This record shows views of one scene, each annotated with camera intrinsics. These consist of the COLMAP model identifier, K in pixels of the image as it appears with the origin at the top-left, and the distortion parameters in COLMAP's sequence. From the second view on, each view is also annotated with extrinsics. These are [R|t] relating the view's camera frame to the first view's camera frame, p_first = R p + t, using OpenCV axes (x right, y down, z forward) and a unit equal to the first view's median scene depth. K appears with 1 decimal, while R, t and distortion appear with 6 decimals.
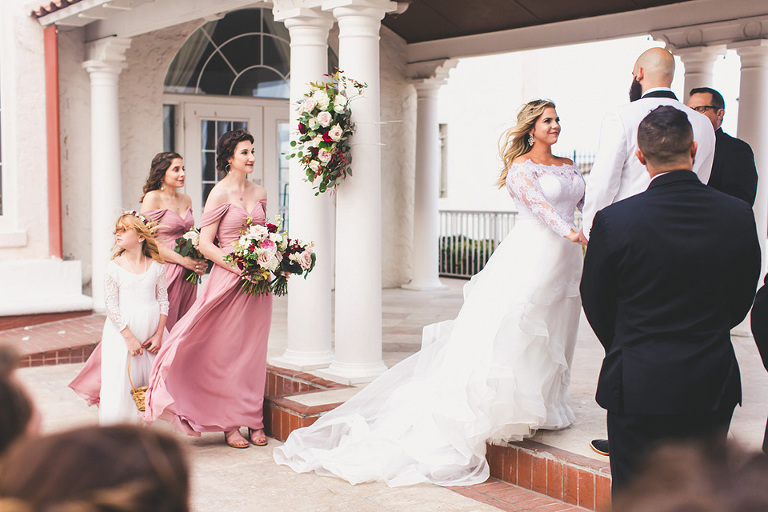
lens RADIAL K [[1055.0, 0, 433.1], [0, 1055.0, 256.0], [0, 0, 1]] dist [-0.010179, -0.082657]
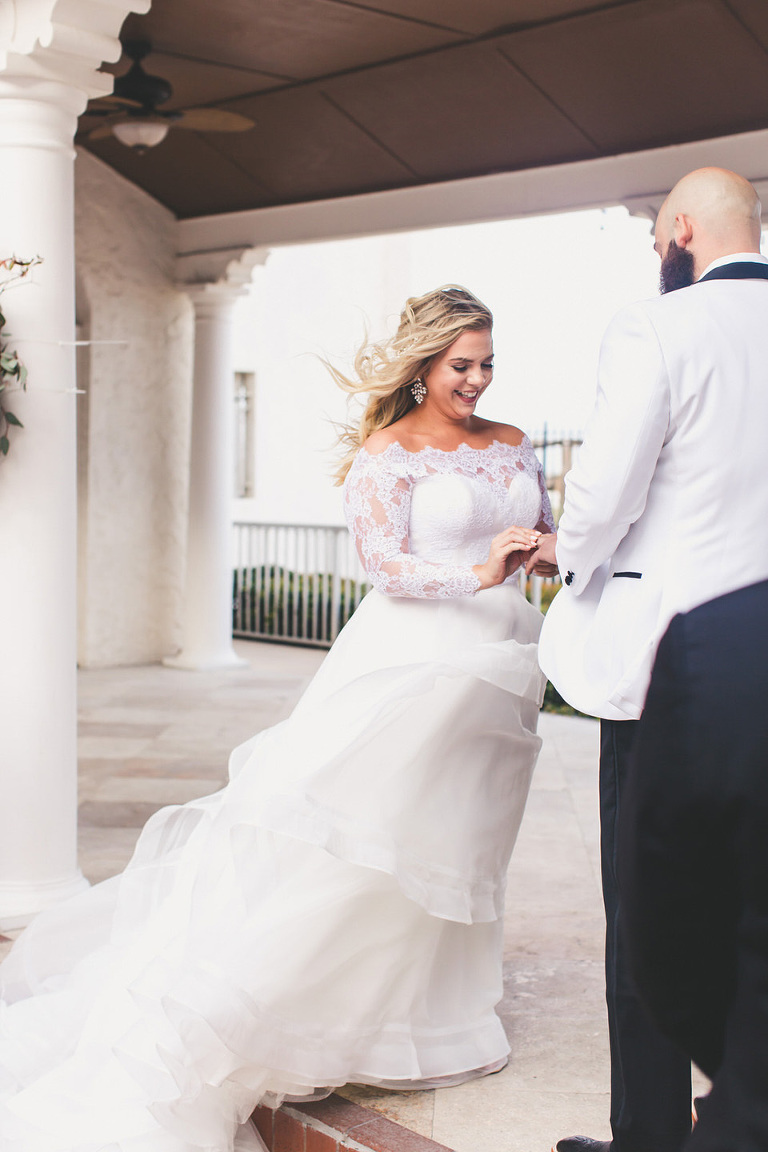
lens RADIAL K [[1582.6, 0, 384.0], [0, 1582.6, 576.0], [0, 0, 1]] dist [-0.010179, -0.082657]
pose [[0.996136, 0.005936, 0.087628, 0.013784], [-0.005683, 0.999979, -0.003135, -0.015687], [-0.087644, 0.002625, 0.996148, 0.194964]]
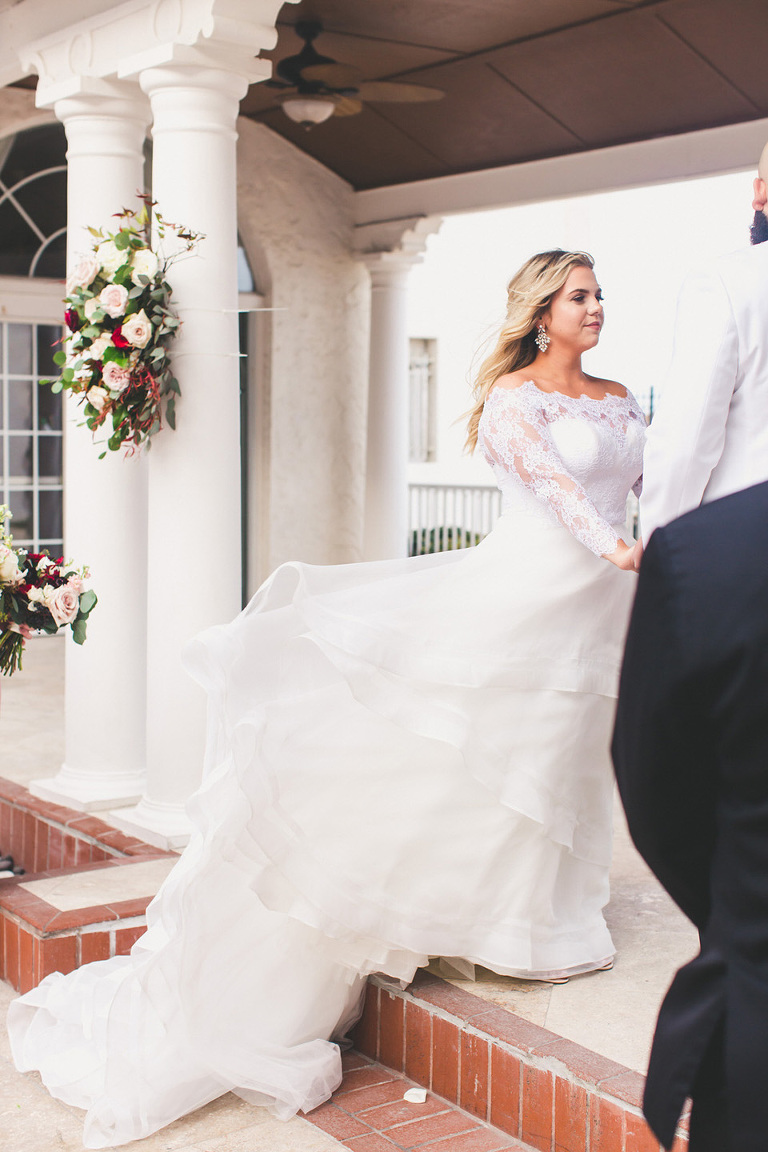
lens RADIAL K [[1582.6, 0, 384.0], [0, 1582.6, 576.0], [0, 0, 1]] dist [-0.010179, -0.082657]
pose [[0.999327, 0.004008, -0.036465, 0.027155], [-0.003373, 0.999842, 0.017461, -0.010115], [0.036529, -0.017326, 0.999182, 0.165517]]
